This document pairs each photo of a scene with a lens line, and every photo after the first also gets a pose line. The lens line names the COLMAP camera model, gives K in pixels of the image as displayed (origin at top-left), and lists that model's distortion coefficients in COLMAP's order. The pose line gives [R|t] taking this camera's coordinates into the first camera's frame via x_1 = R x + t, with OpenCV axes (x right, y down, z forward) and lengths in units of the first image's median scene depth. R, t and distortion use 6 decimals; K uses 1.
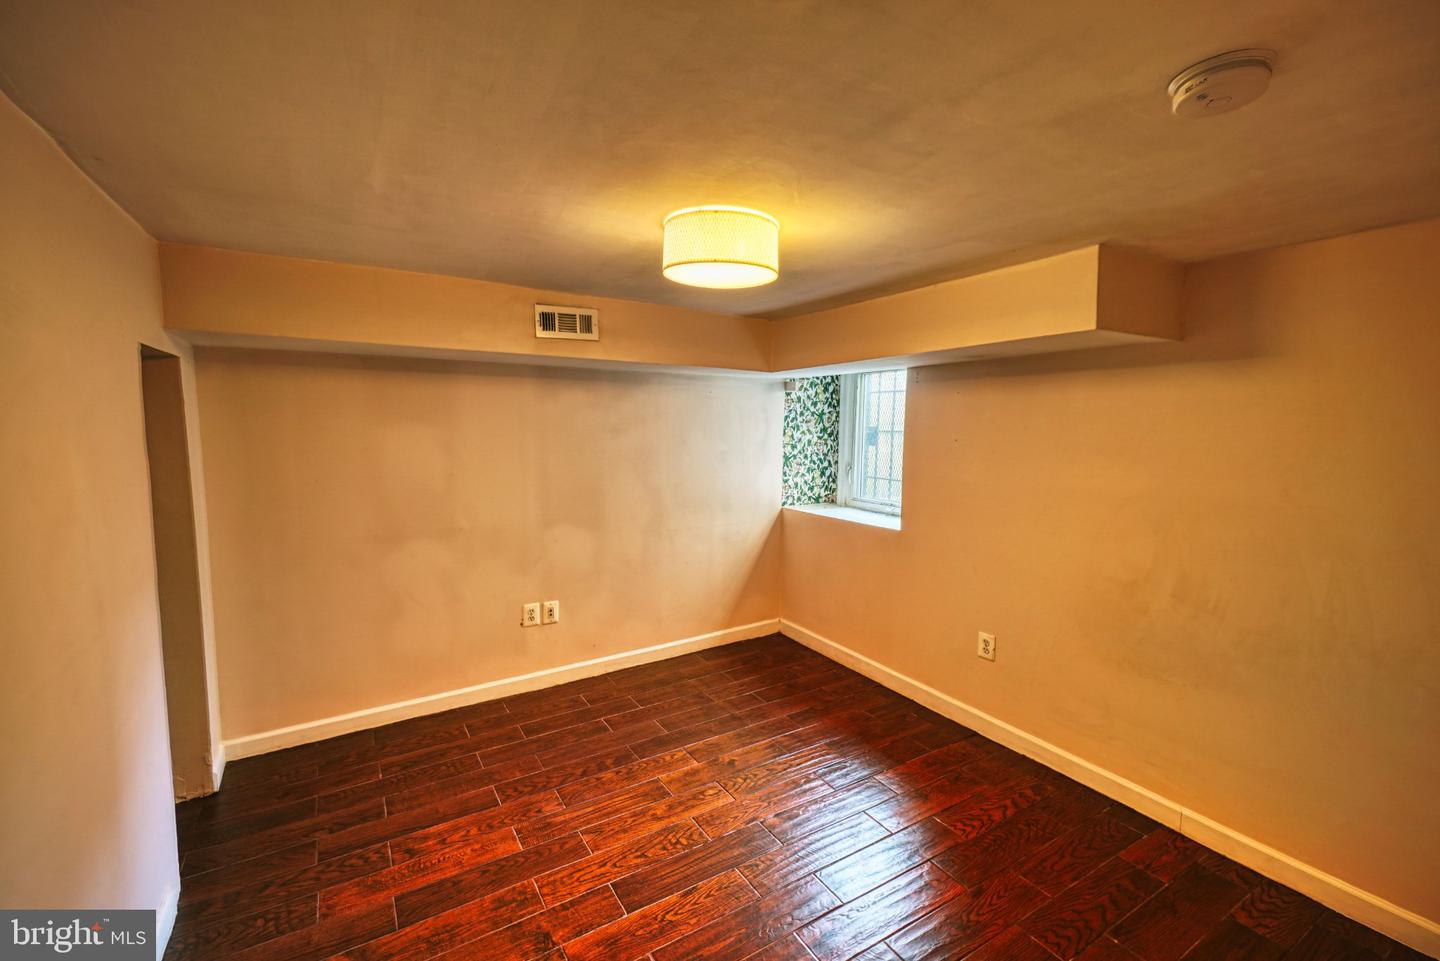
lens RADIAL K [[607.7, 0, 729.5], [0, 607.7, 480.0], [0, 0, 1]] dist [0.040784, -0.009527]
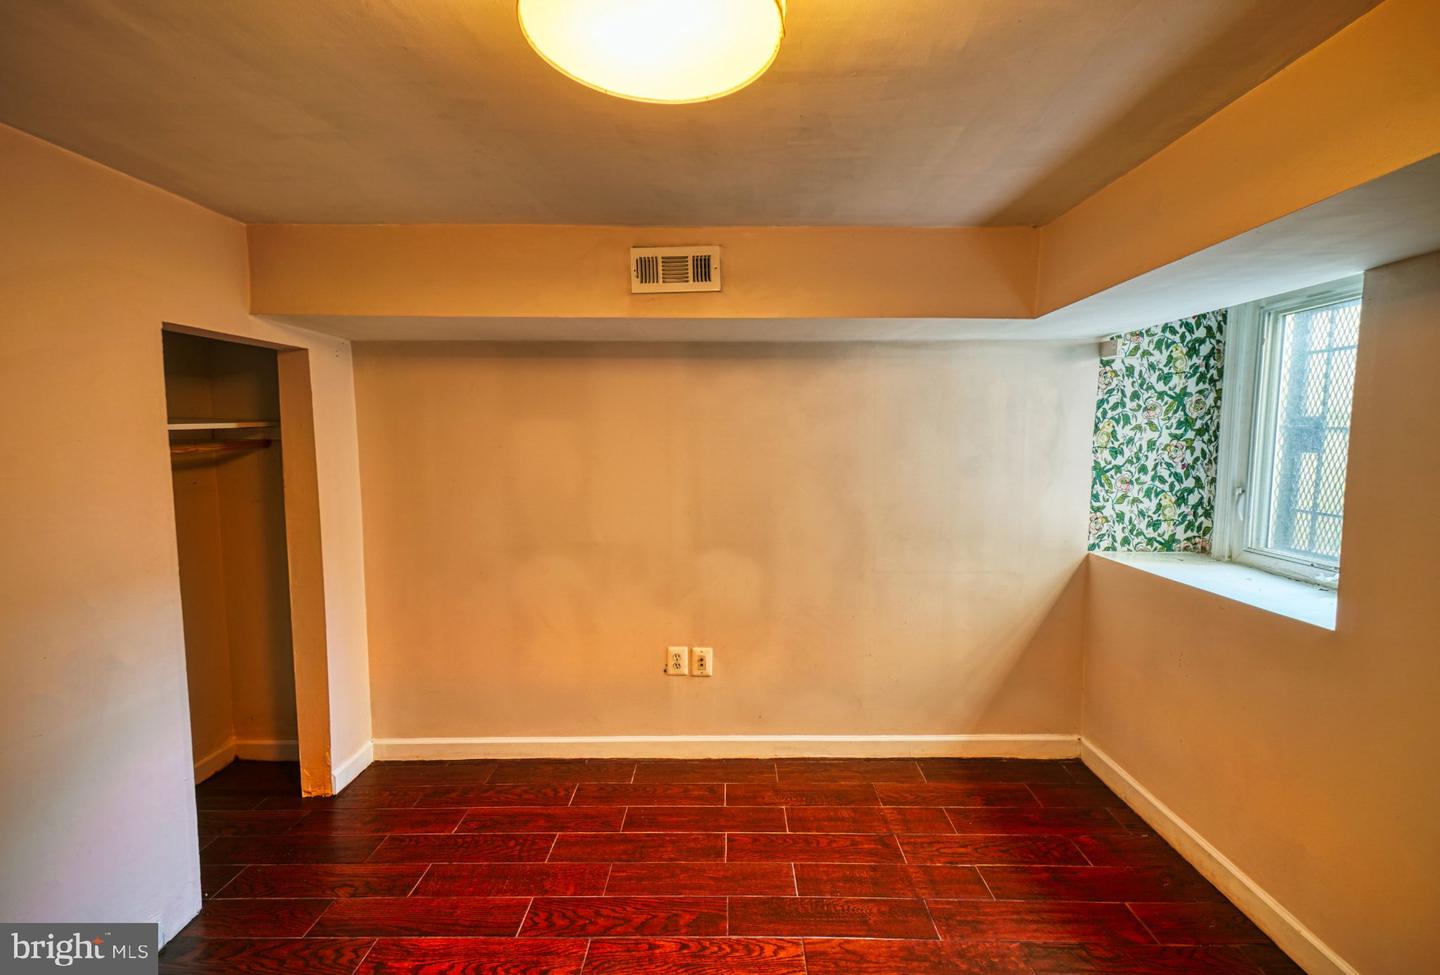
lens RADIAL K [[639.6, 0, 716.3], [0, 639.6, 482.4], [0, 0, 1]] dist [0.038413, -0.000892]
pose [[0.840092, 0.034950, -0.541317, 0.152490], [-0.043957, 0.999026, -0.003718, -0.007180], [0.540660, 0.026918, 0.840811, 0.326369]]
